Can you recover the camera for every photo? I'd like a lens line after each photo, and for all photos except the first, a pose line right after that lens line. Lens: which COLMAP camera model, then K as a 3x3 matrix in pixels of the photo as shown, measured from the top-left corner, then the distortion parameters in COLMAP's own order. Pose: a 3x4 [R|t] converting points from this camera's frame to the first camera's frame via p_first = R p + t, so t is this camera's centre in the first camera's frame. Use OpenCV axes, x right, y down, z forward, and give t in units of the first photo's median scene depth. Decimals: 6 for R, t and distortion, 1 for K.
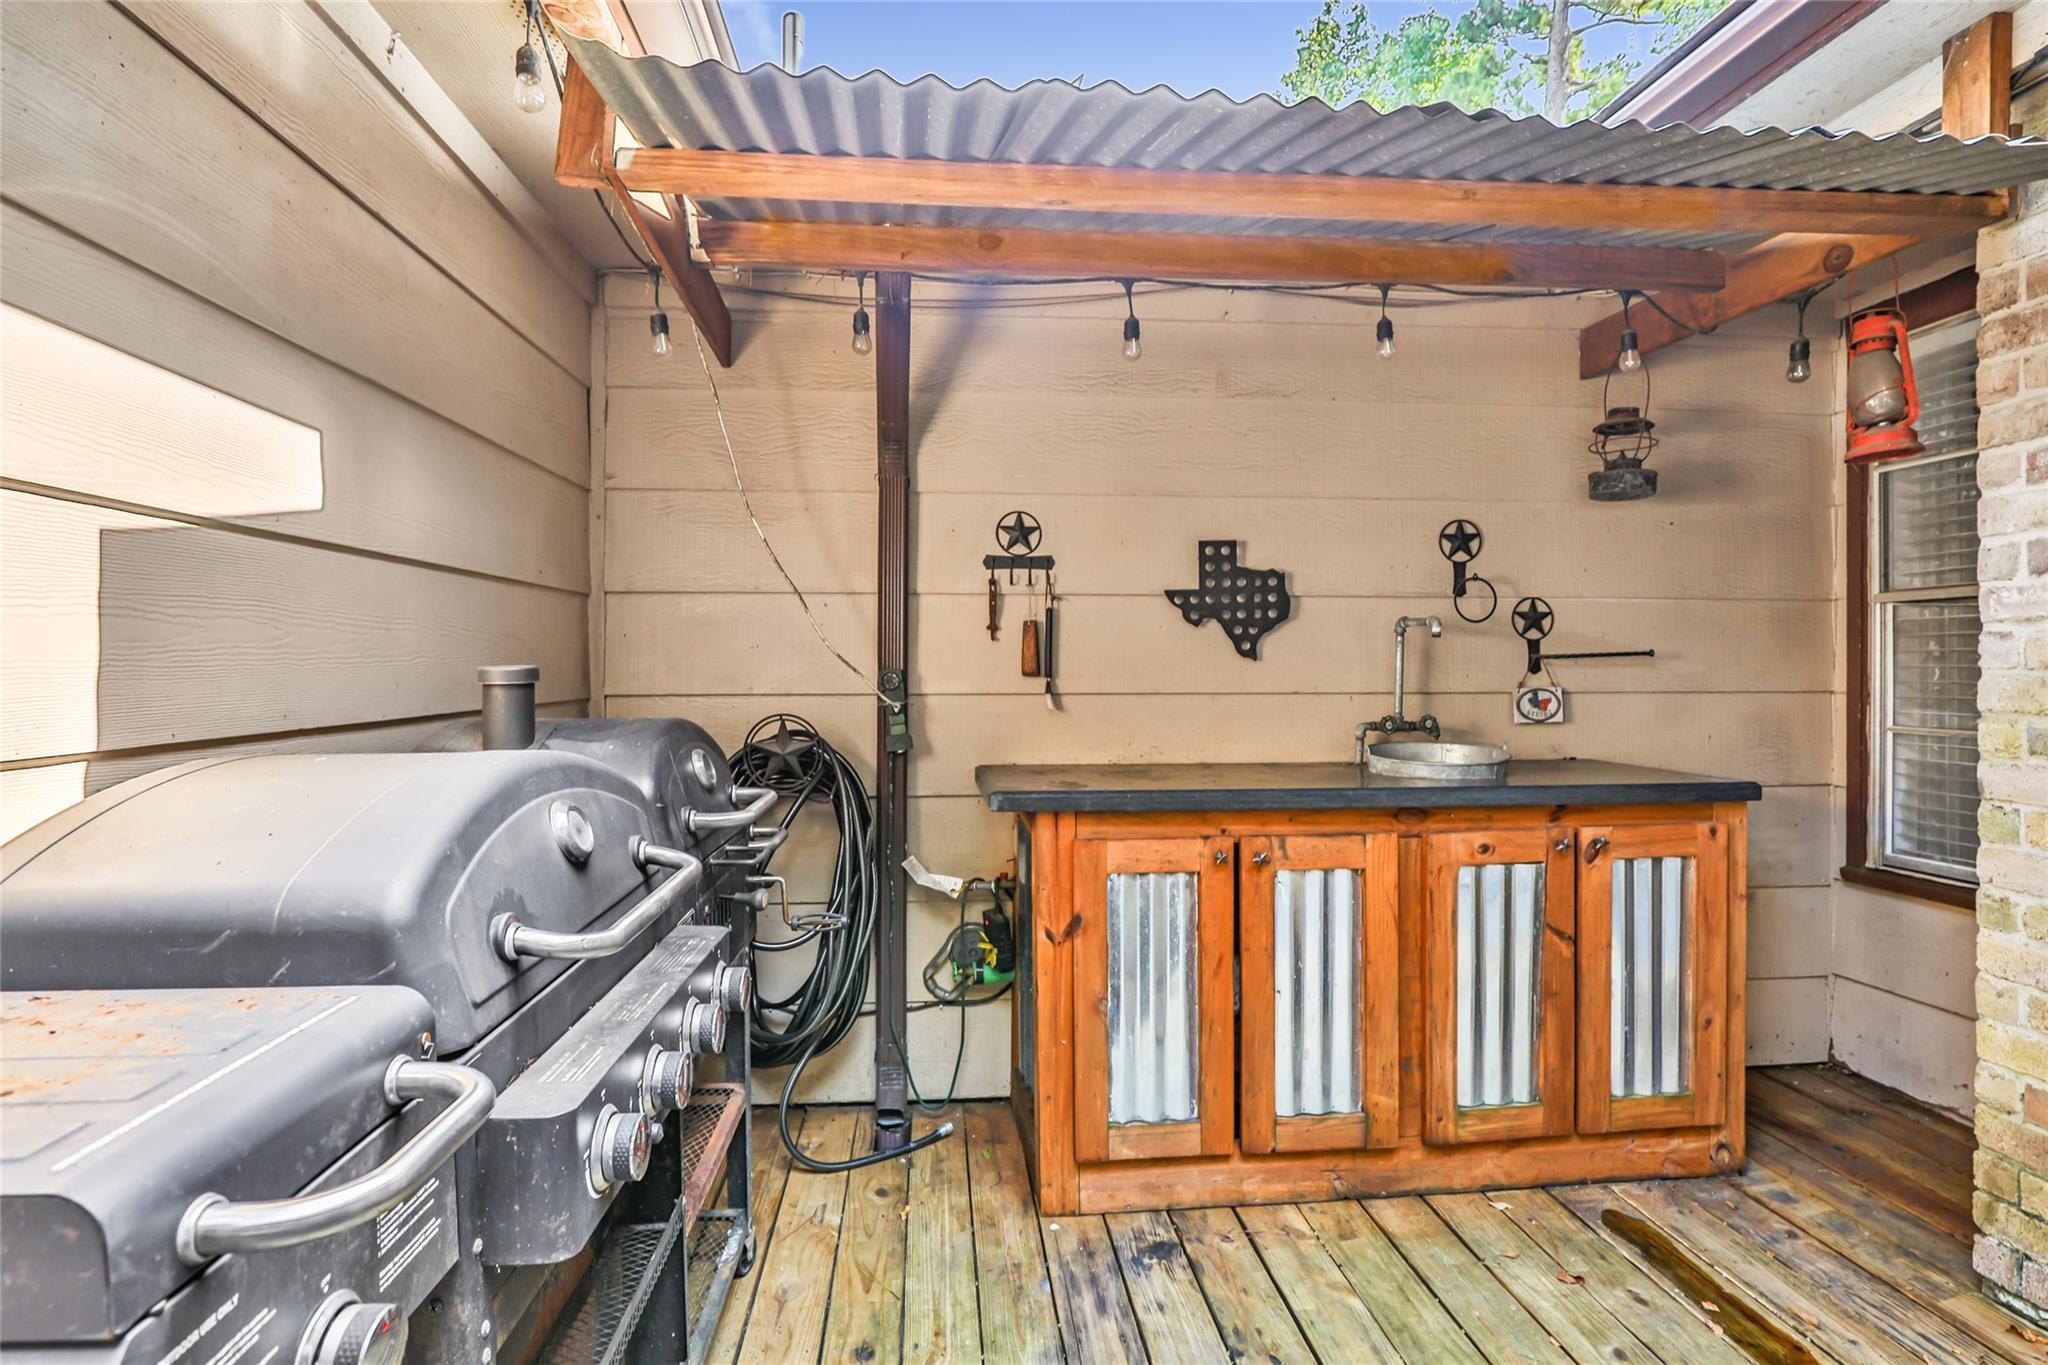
lens RADIAL K [[932.3, 0, 1020.1], [0, 932.3, 671.3], [0, 0, 1]] dist [0.001528, 0.000434]
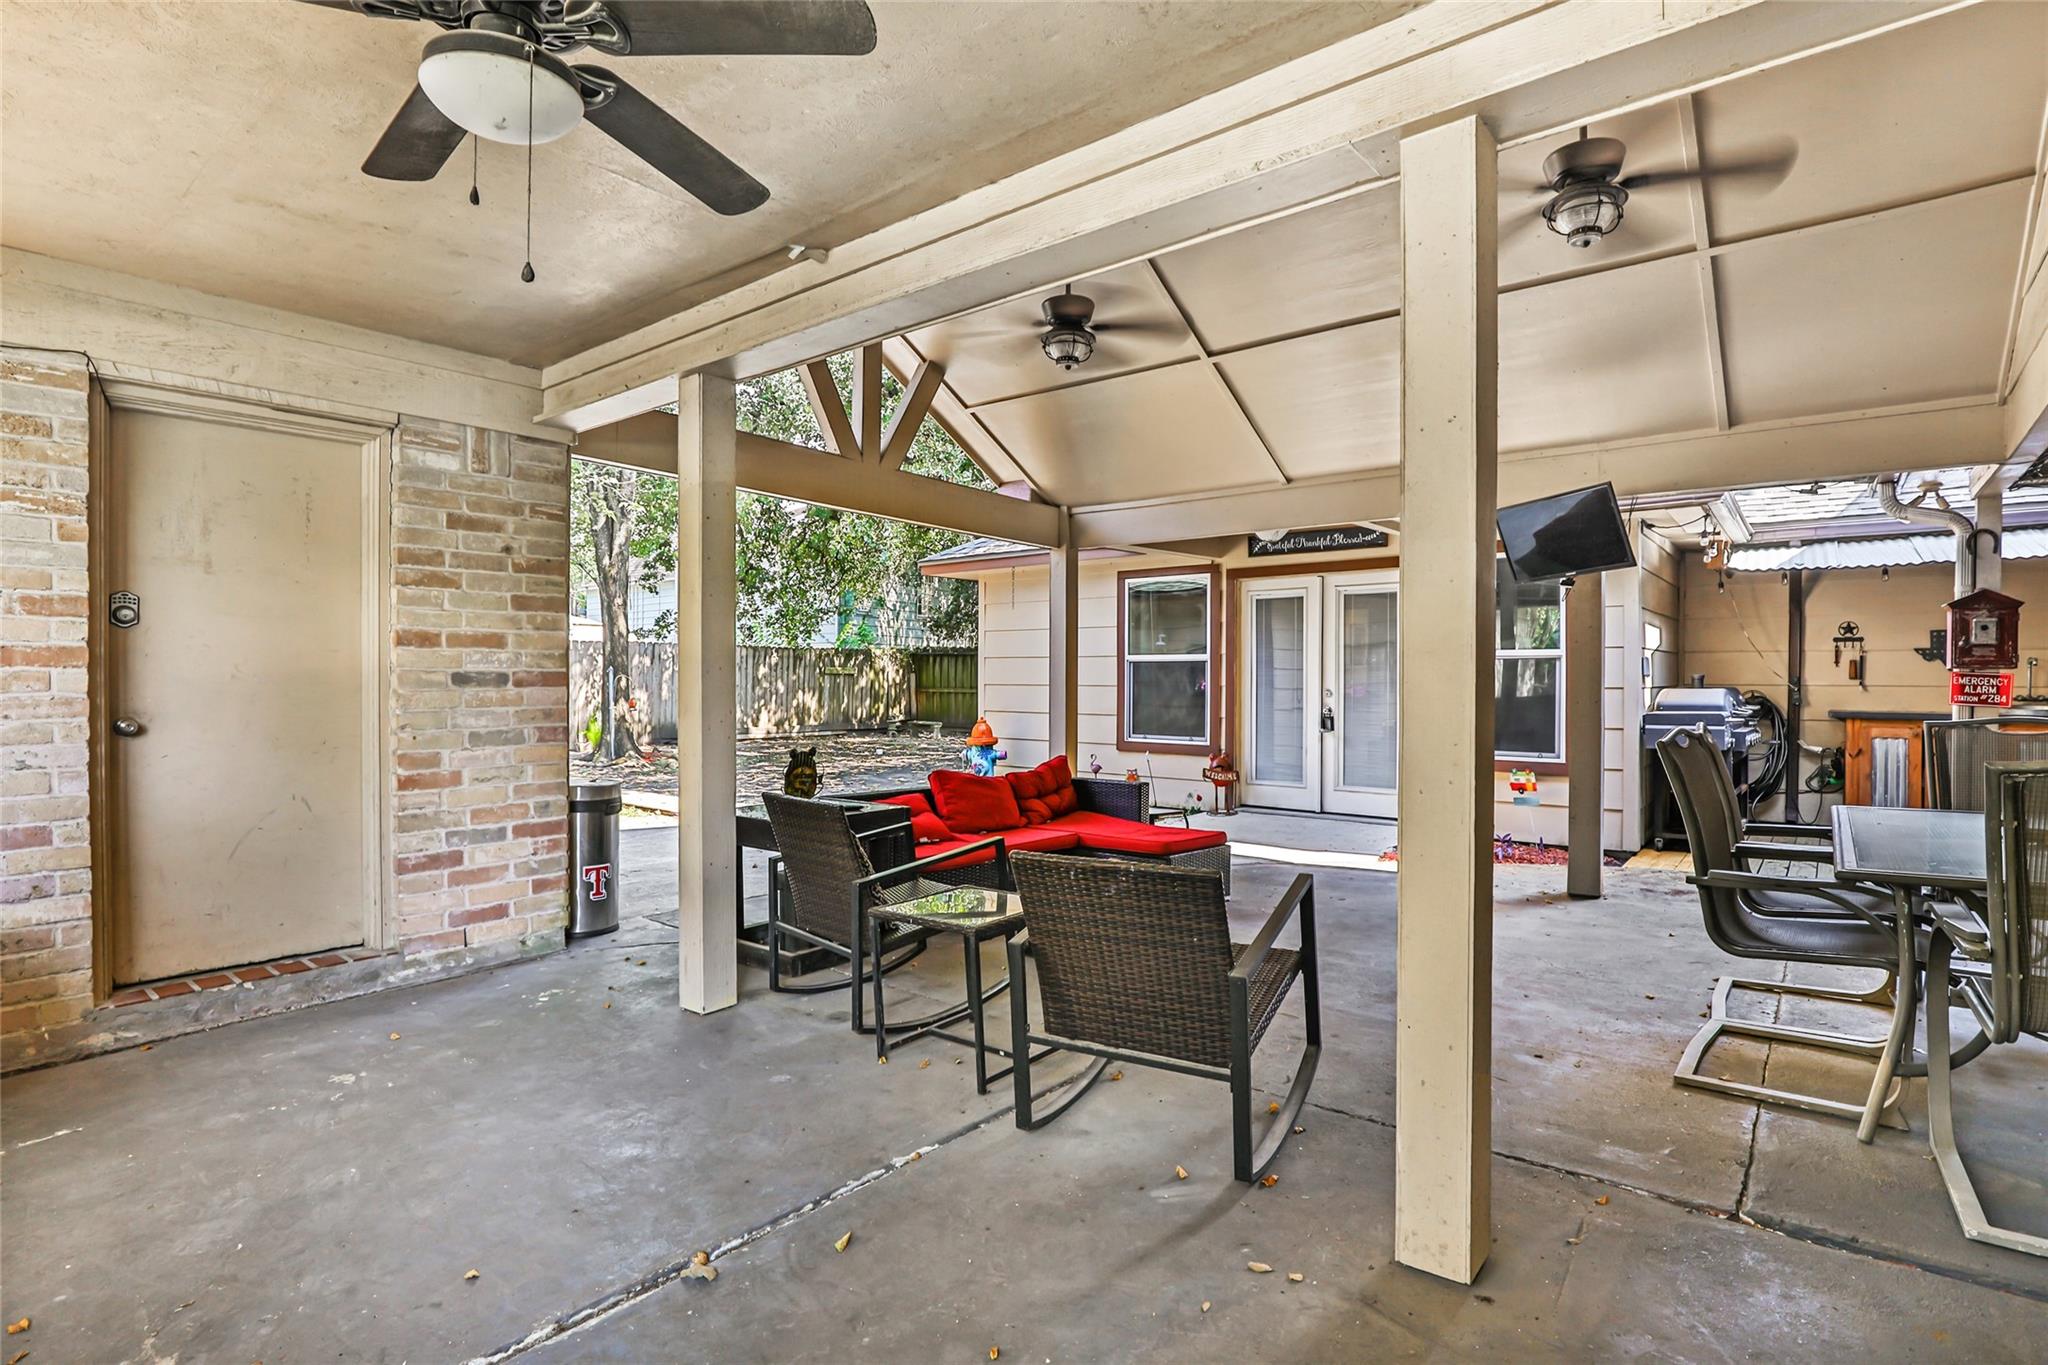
lens RADIAL K [[1048.8, 0, 1029.1], [0, 1048.8, 687.0], [0, 0, 1]] dist [-0.010416, 0.000063]
pose [[0.726209, 0.010470, -0.687394, 0.374345], [-0.008532, 0.999944, 0.006217, 0.030509], [0.687421, 0.001350, 0.726258, -3.063031]]
